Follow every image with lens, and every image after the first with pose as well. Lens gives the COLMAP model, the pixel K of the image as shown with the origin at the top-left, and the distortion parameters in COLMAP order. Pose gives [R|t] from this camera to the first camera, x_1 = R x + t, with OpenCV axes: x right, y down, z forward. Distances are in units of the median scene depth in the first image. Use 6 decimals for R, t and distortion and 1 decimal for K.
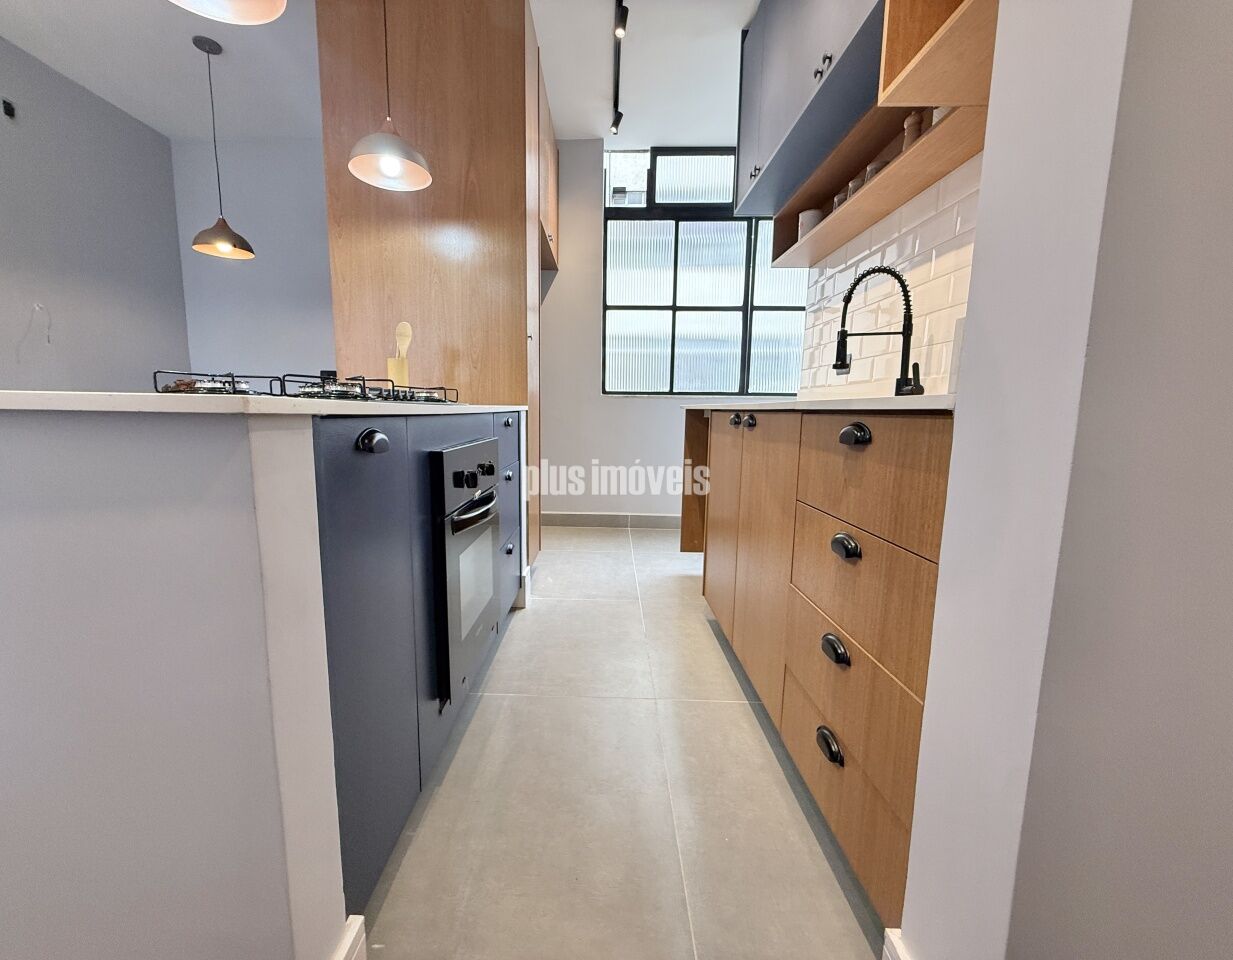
lens RADIAL K [[507.1, 0, 584.9], [0, 507.1, 482.7], [0, 0, 1]] dist [0.000131, -0.000022]
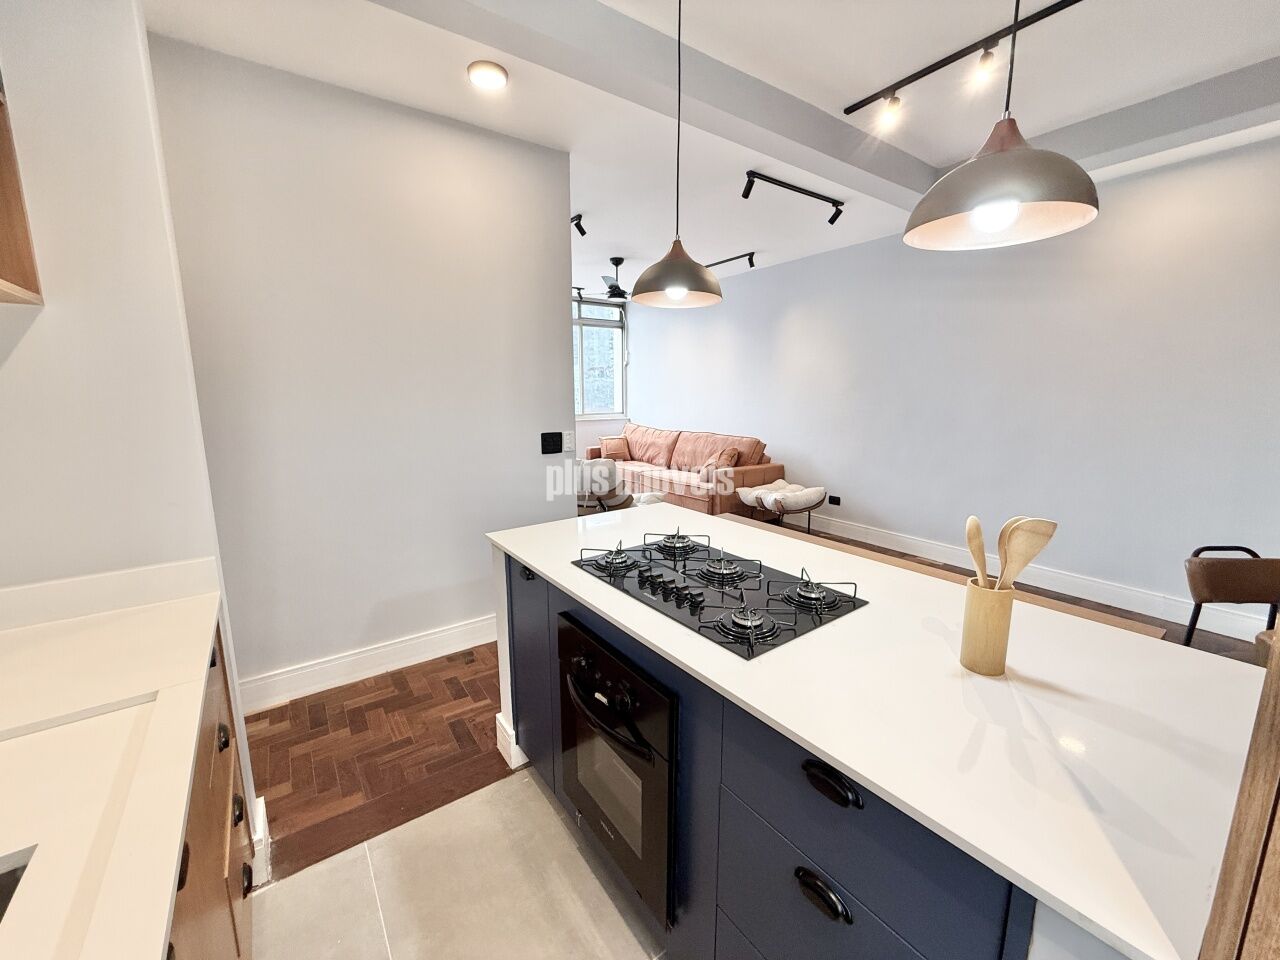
lens RADIAL K [[511.6, 0, 639.5], [0, 511.6, 479.8], [0, 0, 1]] dist [-0.000131, 0.000121]
pose [[-0.790186, 0.098687, -0.604870, 0.163929], [-0.090214, 0.957470, 0.274068, -0.382936], [0.606191, 0.271132, -0.747676, 0.984228]]
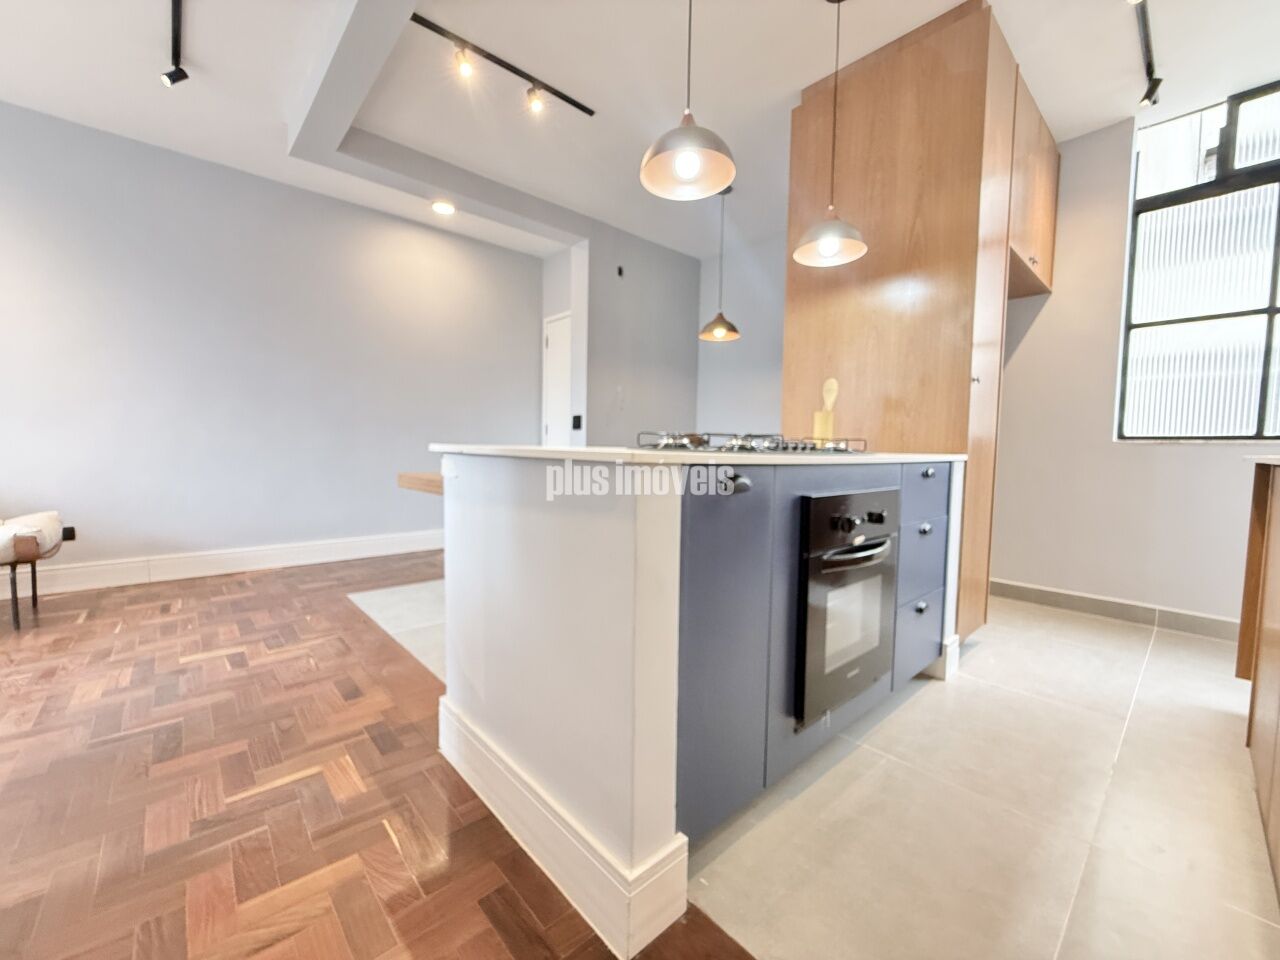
lens RADIAL K [[511.6, 0, 638.3], [0, 511.6, 484.6], [0, 0, 1]] dist [-0.000131, 0.000121]
pose [[0.700538, 0.050539, -0.711823, 0.124188], [-0.110918, 0.993078, -0.038652, -0.000326], [0.704942, 0.106032, 0.701294, -0.042508]]
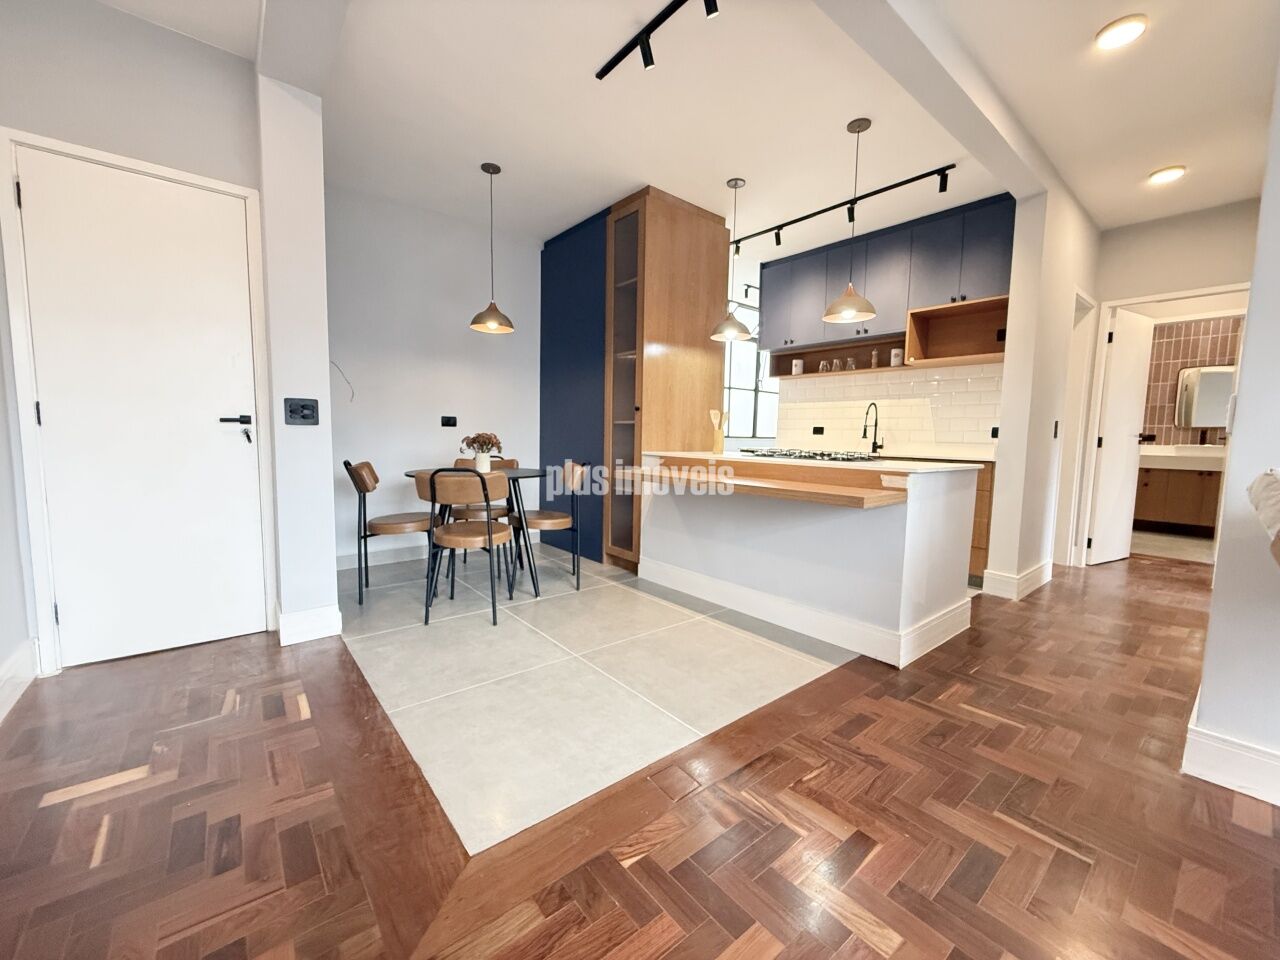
lens RADIAL K [[511.6, 0, 637.0], [0, 511.6, 479.5], [0, 0, 1]] dist [-0.000131, 0.000121]
pose [[0.751108, -0.054482, 0.657927, -1.576113], [0.078654, 0.996876, -0.007243, -0.061290], [-0.655477, 0.057189, 0.753046, -0.163384]]
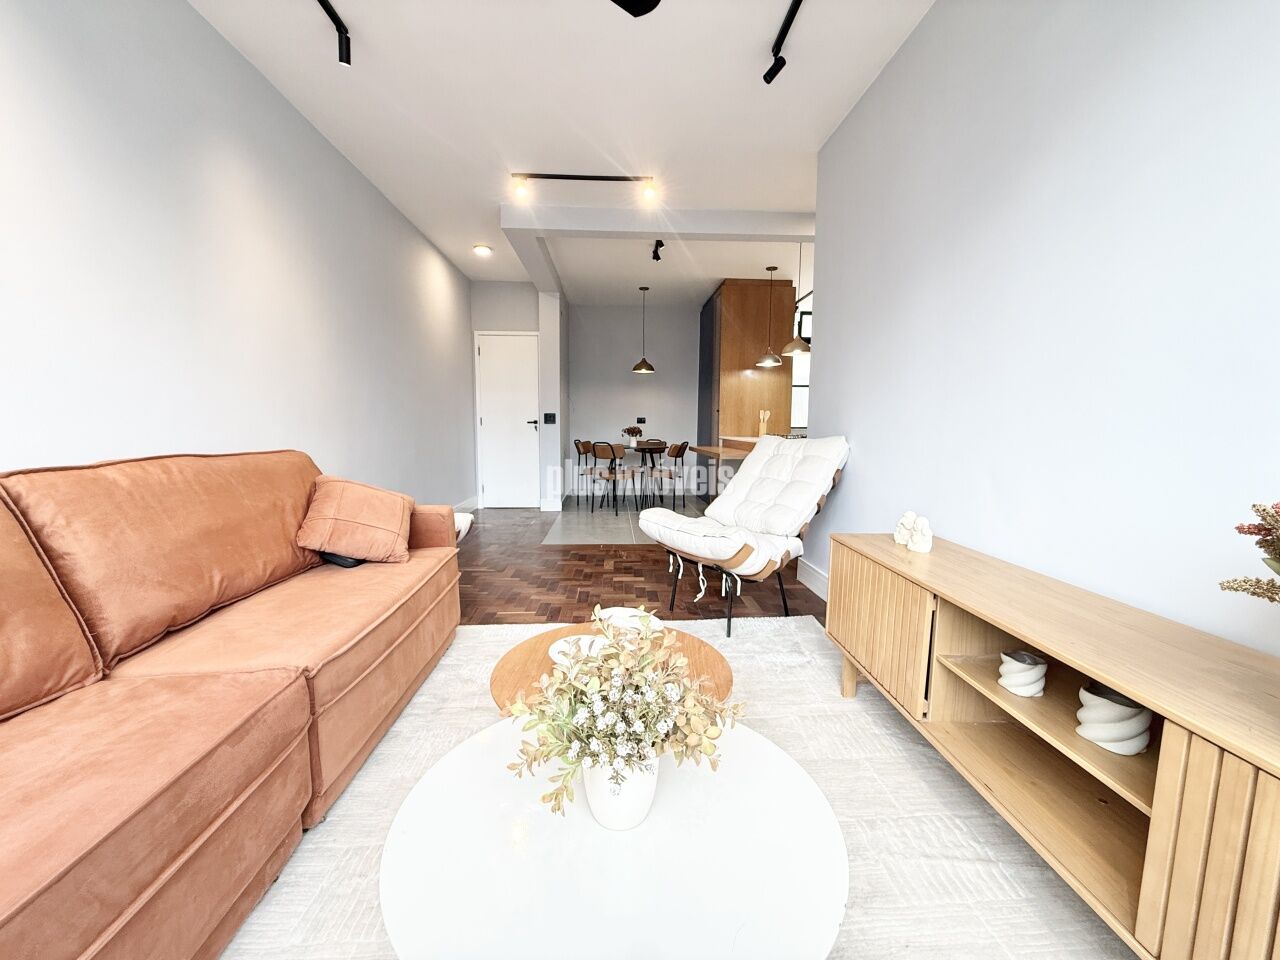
lens RADIAL K [[511.6, 0, 636.5], [0, 511.6, 479.7], [0, 0, 1]] dist [-0.000131, 0.000121]
pose [[0.996349, -0.008621, 0.084932, -1.165052], [0.010670, 0.999662, -0.023702, 0.120261], [-0.084699, 0.024522, 0.996105, -1.595842]]
